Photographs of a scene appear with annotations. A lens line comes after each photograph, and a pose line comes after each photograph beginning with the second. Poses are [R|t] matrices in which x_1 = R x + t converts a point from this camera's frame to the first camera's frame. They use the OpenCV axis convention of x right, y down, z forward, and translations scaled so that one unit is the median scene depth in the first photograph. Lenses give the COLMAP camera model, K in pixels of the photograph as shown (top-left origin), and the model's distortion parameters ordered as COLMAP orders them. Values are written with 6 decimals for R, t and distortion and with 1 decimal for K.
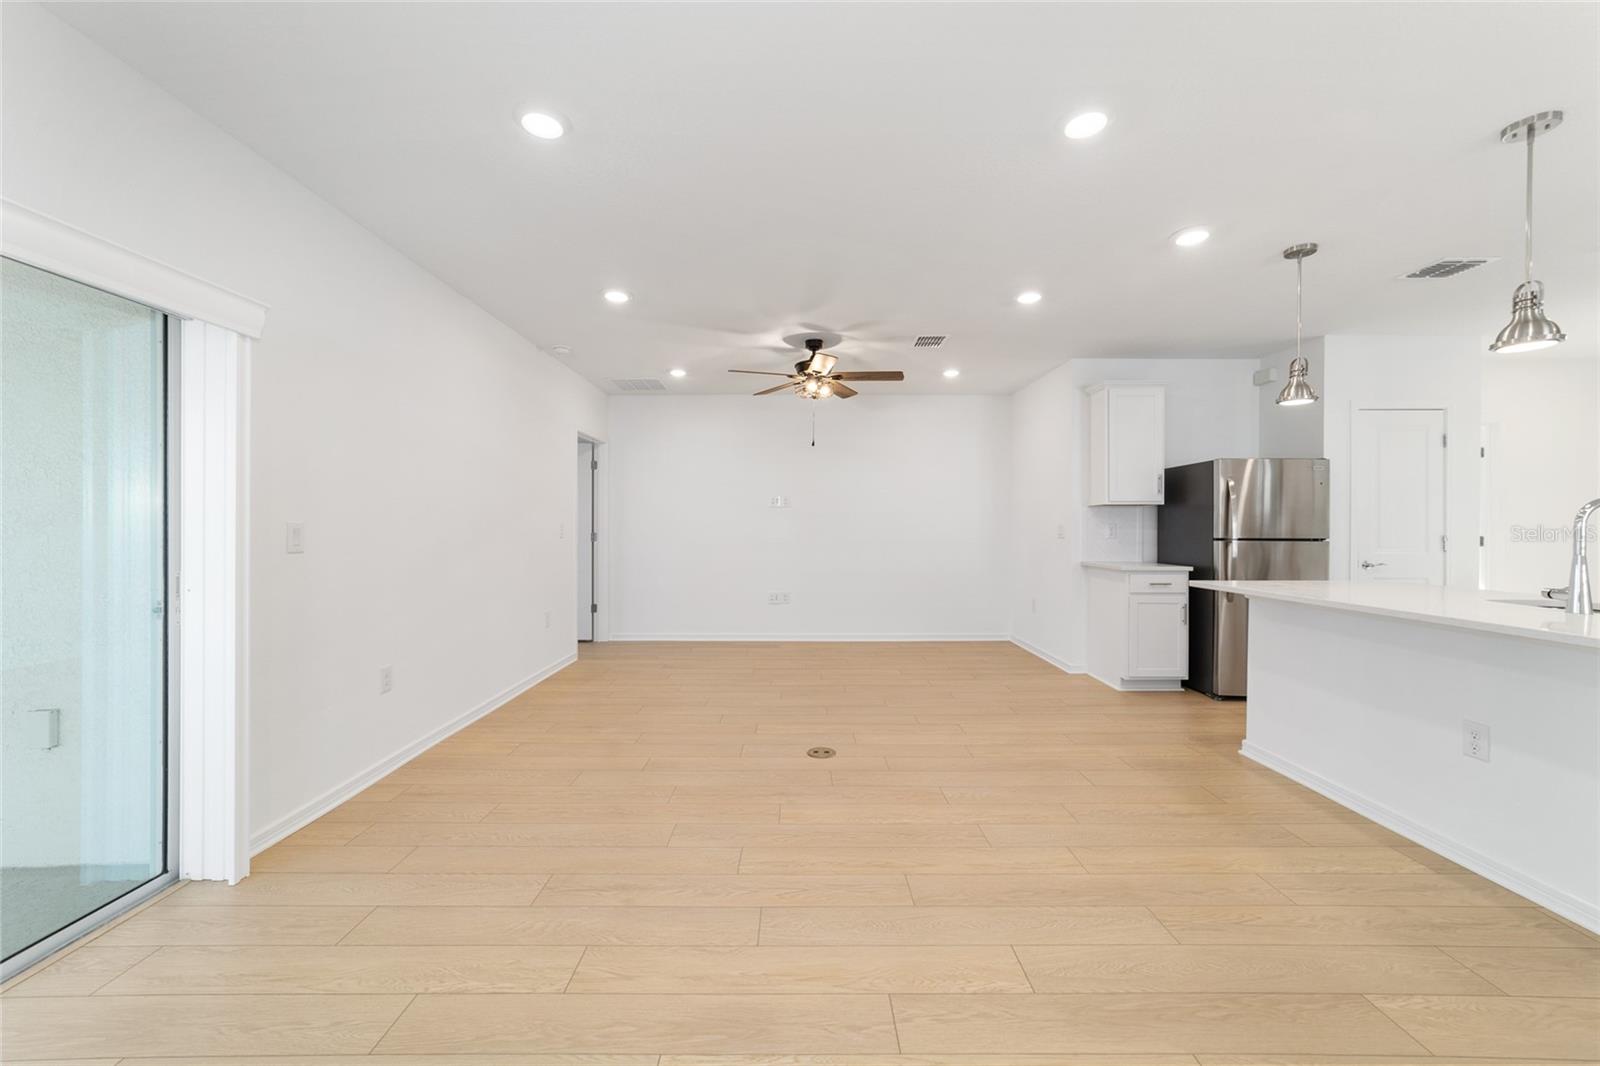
lens RADIAL K [[613.3, 0, 800.8], [0, 613.3, 527.4], [0, 0, 1]] dist [-0.018016, 0.009758]
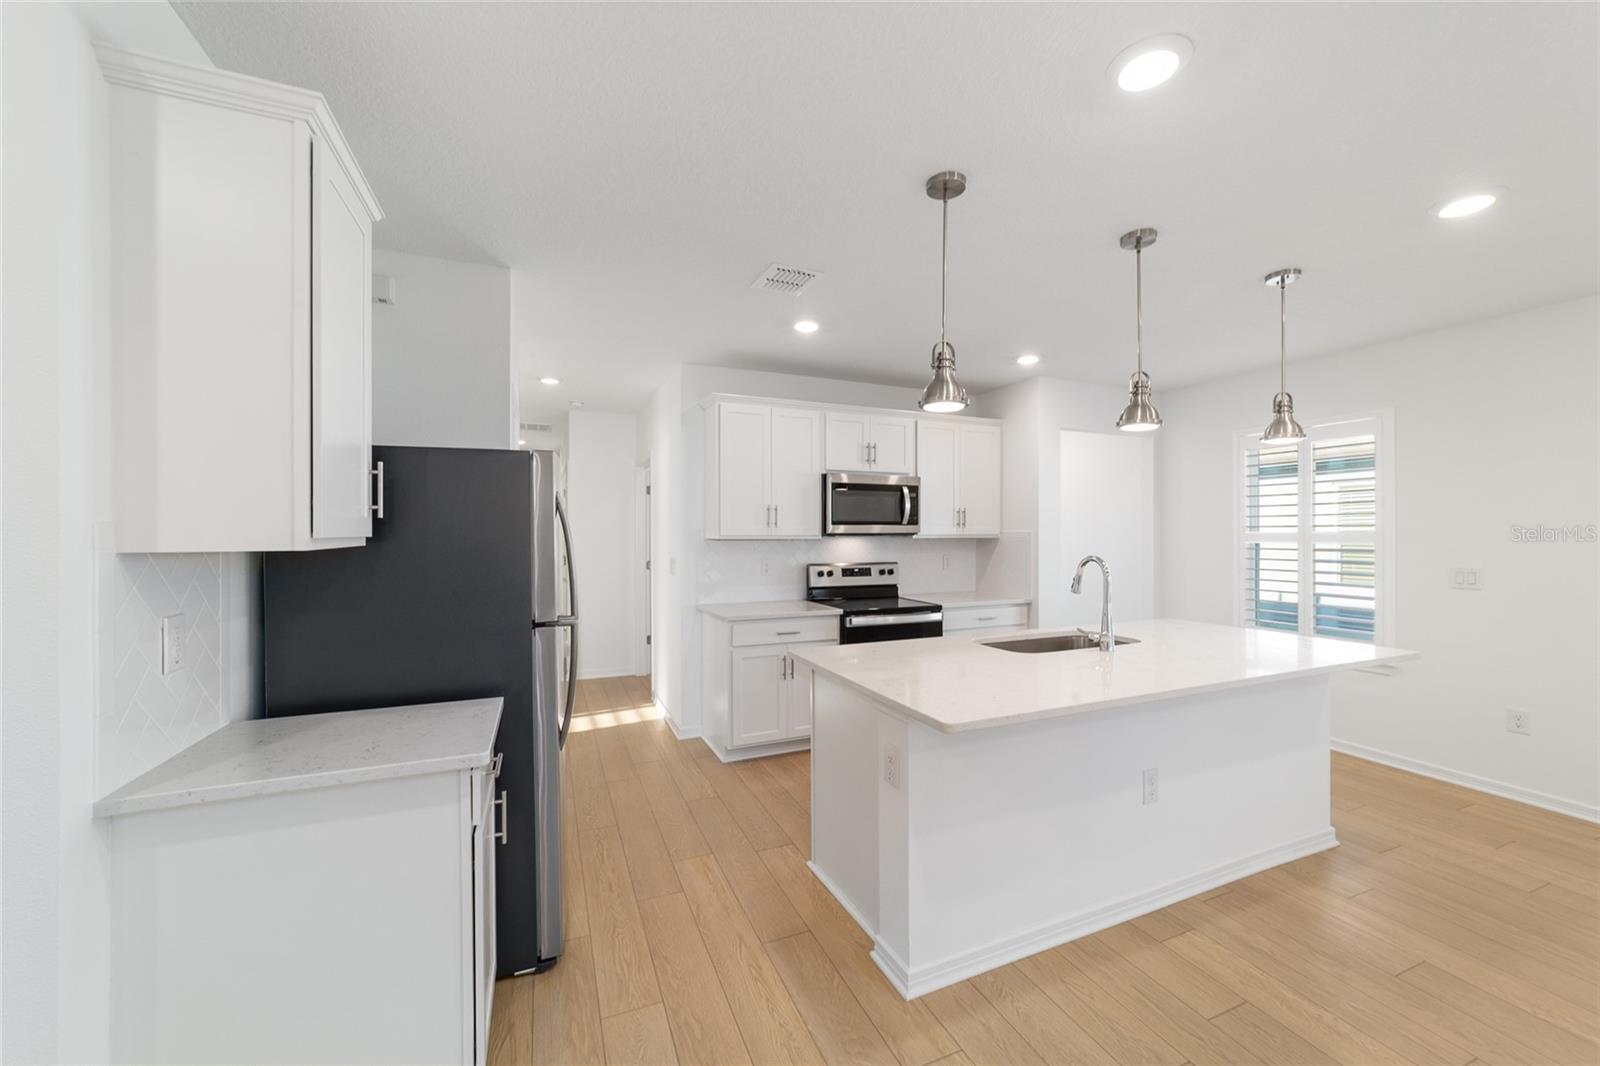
lens RADIAL K [[613.1, 0, 800.0], [0, 613.1, 533.0], [0, 0, 1]] dist [-0.021804, 0.009717]
pose [[-0.380224, -0.003913, 0.924886, 0.212208], [0.002733, 0.999982, 0.005355, -0.060307], [-0.924890, 0.004564, -0.380206, 1.171437]]
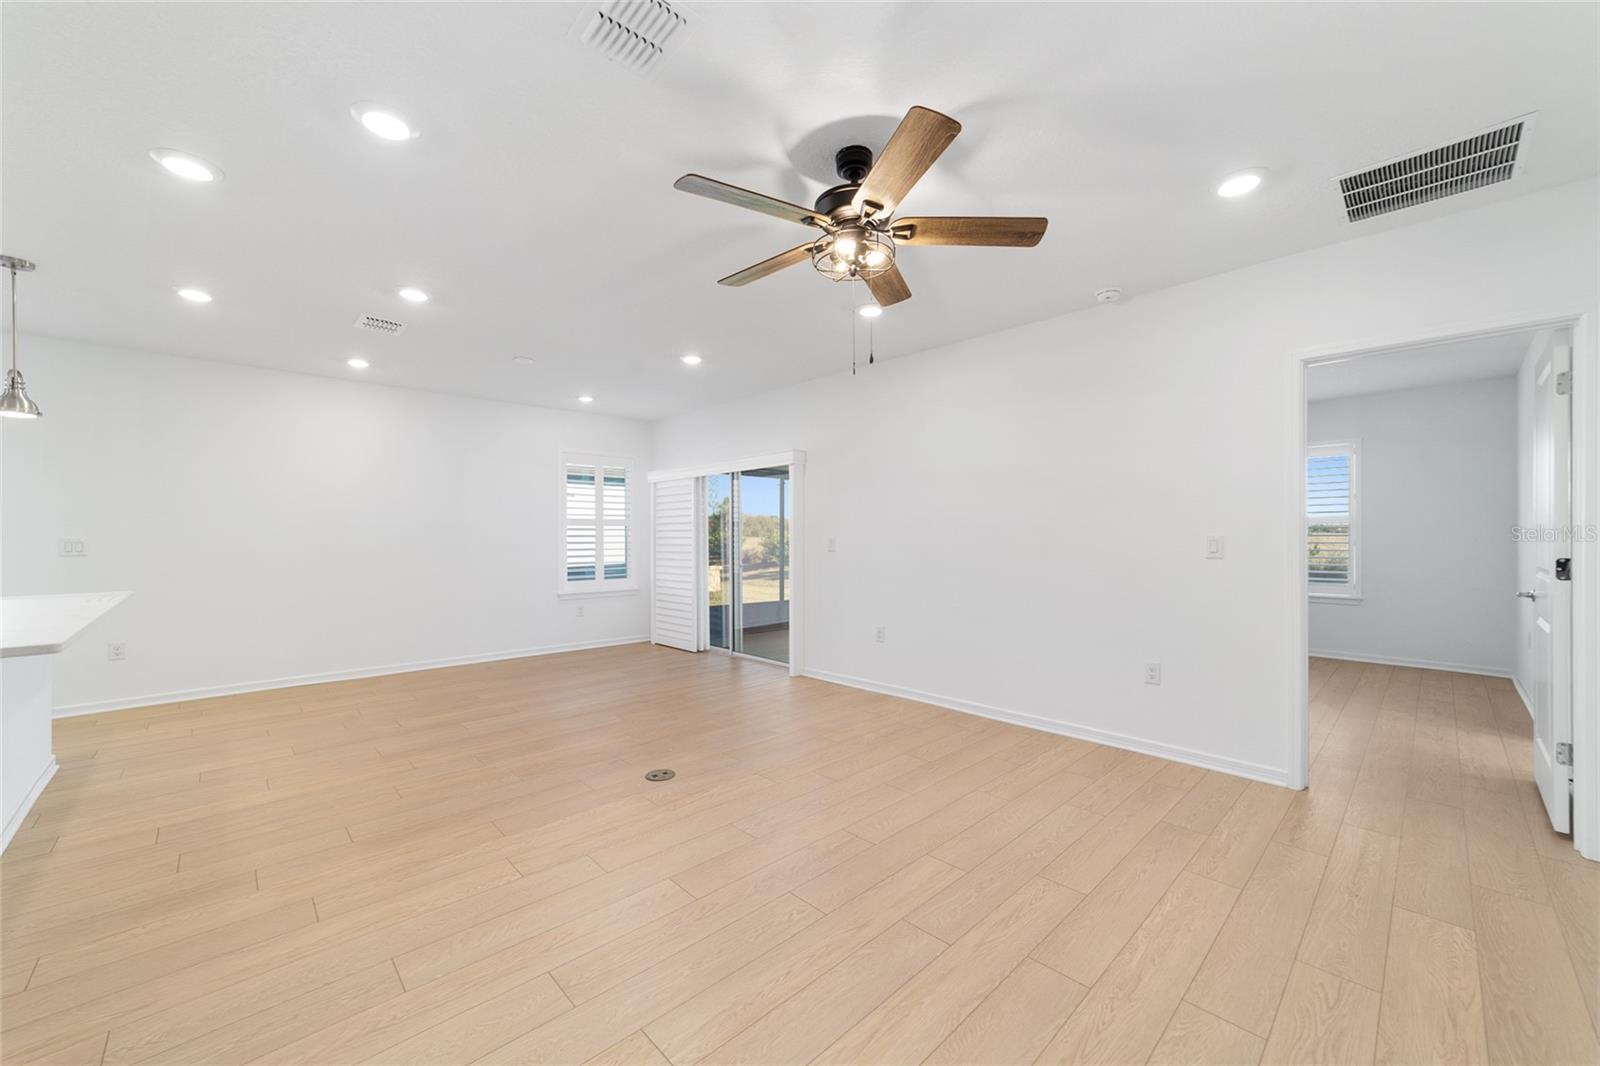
lens RADIAL K [[616.1, 0, 795.6], [0, 616.1, 534.6], [0, 0, 1]] dist [-0.011742, 0.006813]
pose [[-0.729753, -0.002935, -0.683704, 0.484132], [-0.002506, 0.999996, -0.001619, -0.007539], [0.683706, 0.000532, -0.729758, 1.662049]]
